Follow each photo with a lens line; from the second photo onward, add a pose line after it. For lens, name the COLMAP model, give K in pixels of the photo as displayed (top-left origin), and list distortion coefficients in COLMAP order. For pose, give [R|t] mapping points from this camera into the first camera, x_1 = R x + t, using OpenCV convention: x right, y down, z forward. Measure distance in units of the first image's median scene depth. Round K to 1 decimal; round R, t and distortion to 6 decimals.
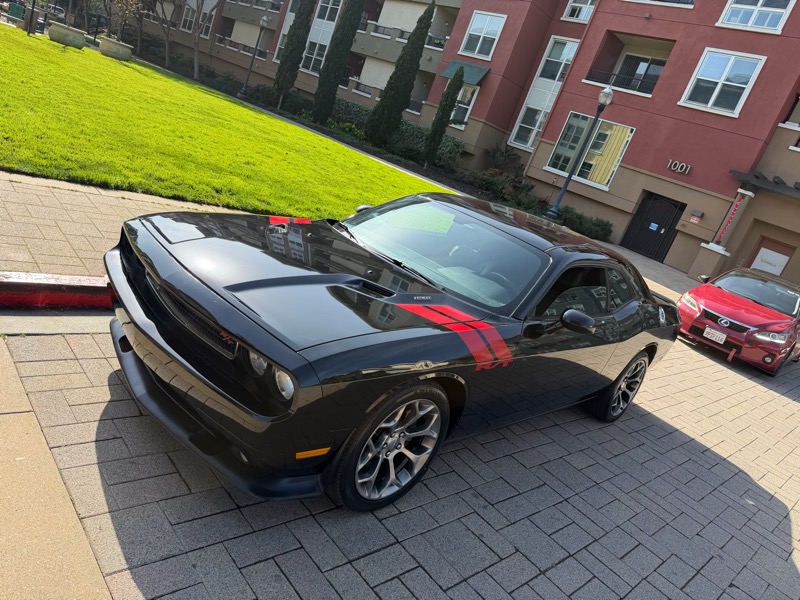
lens RADIAL K [[569.2, 0, 387.6], [0, 569.2, 302.7], [0, 0, 1]] dist [0.020643, -0.032788]
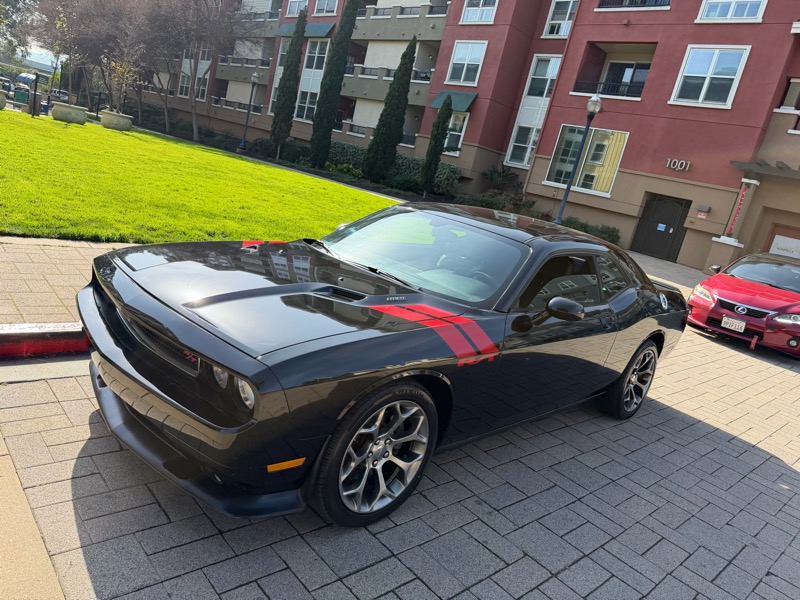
lens RADIAL K [[569.2, 0, 387.6], [0, 569.2, 302.7], [0, 0, 1]] dist [0.020643, -0.032788]
pose [[0.993111, -0.112134, -0.034013, 0.016674], [0.109610, 0.991597, -0.068704, 0.013277], [0.041431, 0.064503, 0.997057, 0.006300]]
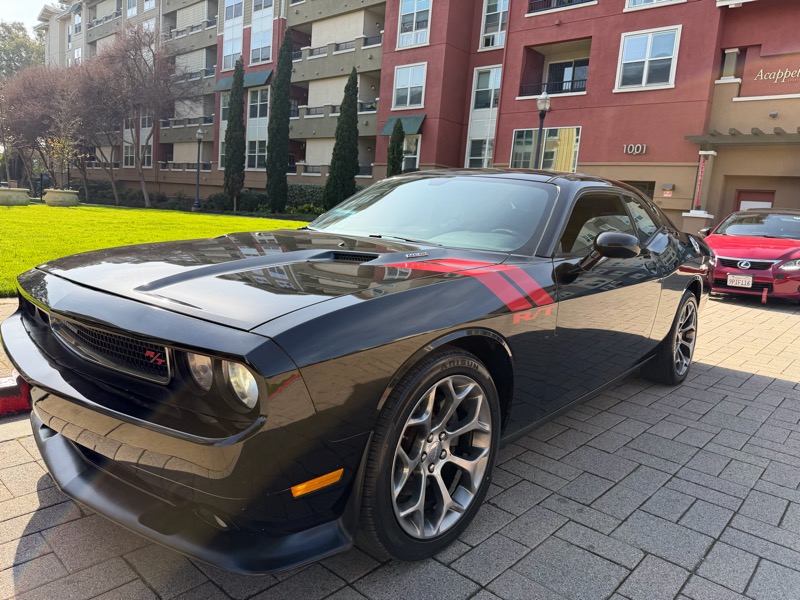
lens RADIAL K [[565.3, 0, 396.5], [0, 565.3, 307.2], [0, 0, 1]] dist [0.010581, -0.023008]
pose [[0.959703, -0.278826, 0.035027, -0.001986], [0.281017, 0.952097, -0.120588, 0.029470], [0.000273, 0.125572, 0.992085, 0.055424]]
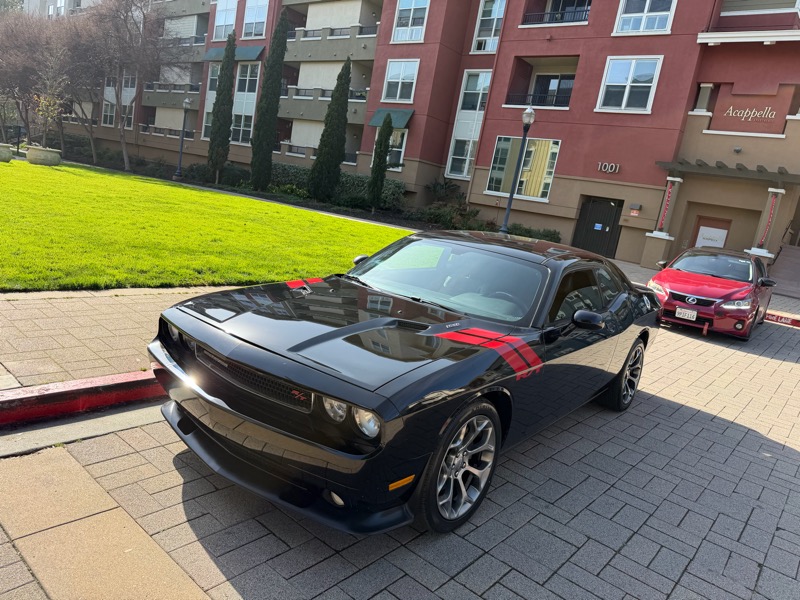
lens RADIAL K [[575.1, 0, 384.9], [0, 575.1, 302.6], [0, 0, 1]] dist [0.026293, -0.043923]
pose [[0.977190, -0.197854, 0.077163, -0.030074], [0.203450, 0.976360, -0.072997, 0.000470], [-0.060896, 0.087031, 0.994343, -0.020035]]
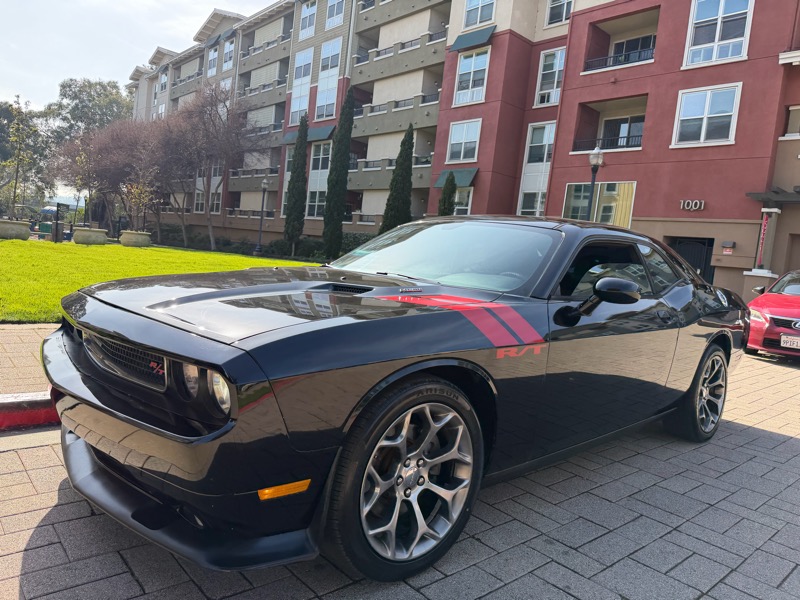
lens RADIAL K [[563.9, 0, 388.9], [0, 563.9, 310.5], [0, 0, 1]] dist [0.023815, -0.039573]
pose [[0.970590, -0.235453, -0.050173, 0.013662], [0.218680, 0.949444, -0.225246, 0.040054], [0.100671, 0.207649, 0.973009, 0.047281]]
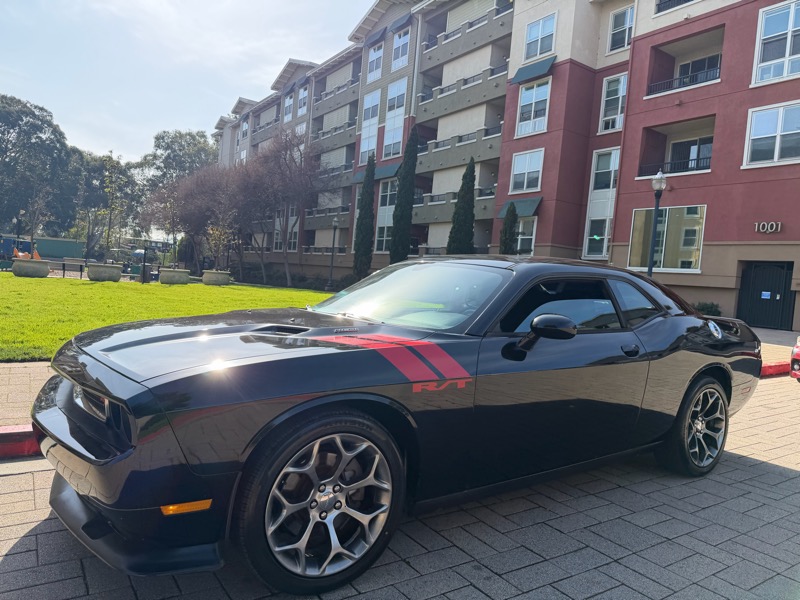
lens RADIAL K [[566.3, 0, 403.9], [0, 566.3, 317.7], [0, 0, 1]] dist [0.032788, -0.048001]
pose [[0.953572, -0.255124, -0.160038, 0.061999], [0.201280, 0.935162, -0.291475, 0.052079], [0.224024, 0.245730, 0.943096, 0.037804]]
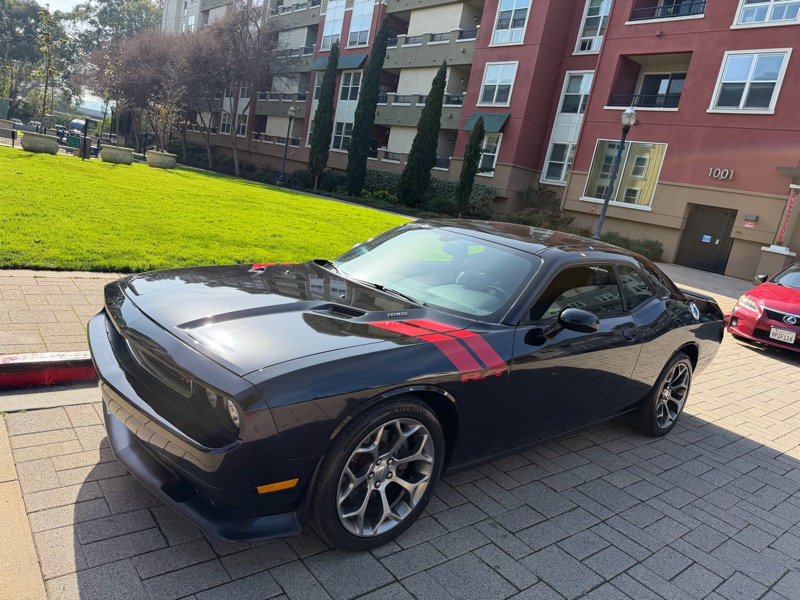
lens RADIAL K [[567.3, 0, 392.7], [0, 567.3, 308.9], [0, 0, 1]] dist [0.014792, -0.023664]
pose [[0.984046, -0.146518, -0.100924, 0.031684], [0.135285, 0.984638, -0.110389, 0.017934], [0.115548, 0.094975, 0.988751, 0.012791]]
